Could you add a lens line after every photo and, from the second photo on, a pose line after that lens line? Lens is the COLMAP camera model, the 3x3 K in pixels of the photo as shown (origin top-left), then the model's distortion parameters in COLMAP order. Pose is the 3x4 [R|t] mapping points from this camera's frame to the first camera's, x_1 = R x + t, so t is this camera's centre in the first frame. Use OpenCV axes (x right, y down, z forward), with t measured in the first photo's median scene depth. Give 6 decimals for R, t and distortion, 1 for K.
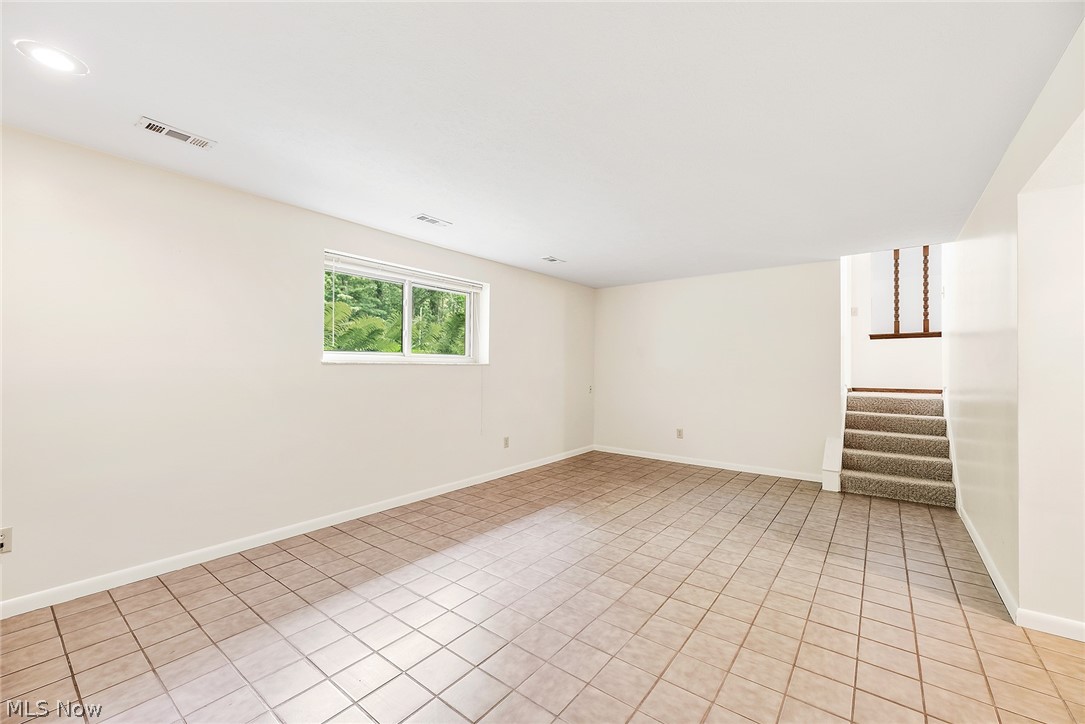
lens RADIAL K [[431.0, 0, 542.1], [0, 431.0, 366.0], [0, 0, 1]] dist [-0.001241, -0.000263]
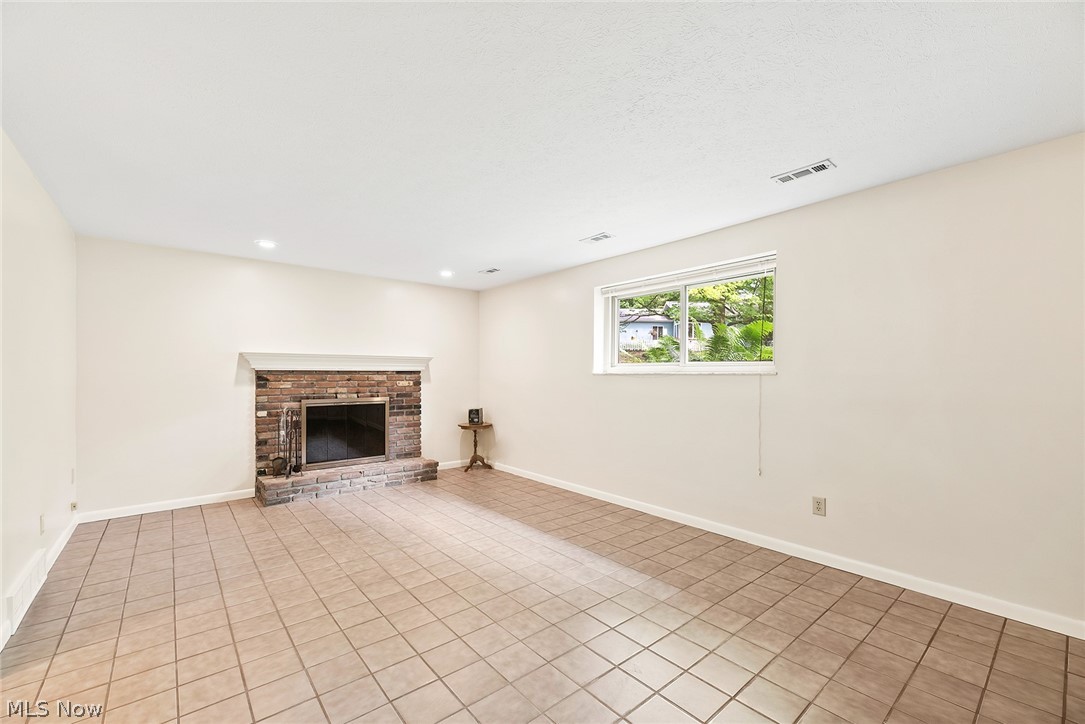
lens RADIAL K [[443.7, 0, 546.3], [0, 443.7, 367.4], [0, 0, 1]] dist [0.001127, -0.000254]
pose [[-0.195401, -0.022421, -0.980467, 0.983147], [-0.002429, 0.999747, -0.022378, 0.005003], [0.980720, -0.001991, -0.195406, 1.263780]]
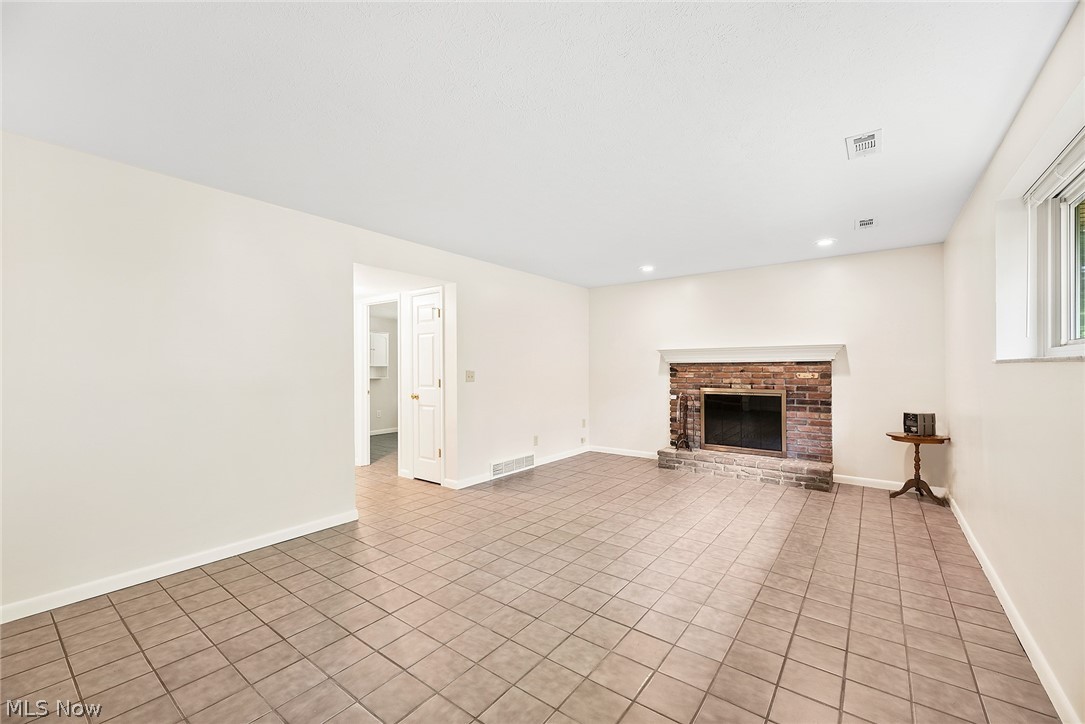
lens RADIAL K [[443.7, 0, 546.3], [0, 443.7, 367.4], [0, 0, 1]] dist [0.001127, -0.000254]
pose [[-0.999715, -0.000398, -0.023867, 0.283308], [-0.000372, 0.999999, -0.001079, 0.004723], [0.023867, -0.001070, -0.999715, 1.925489]]
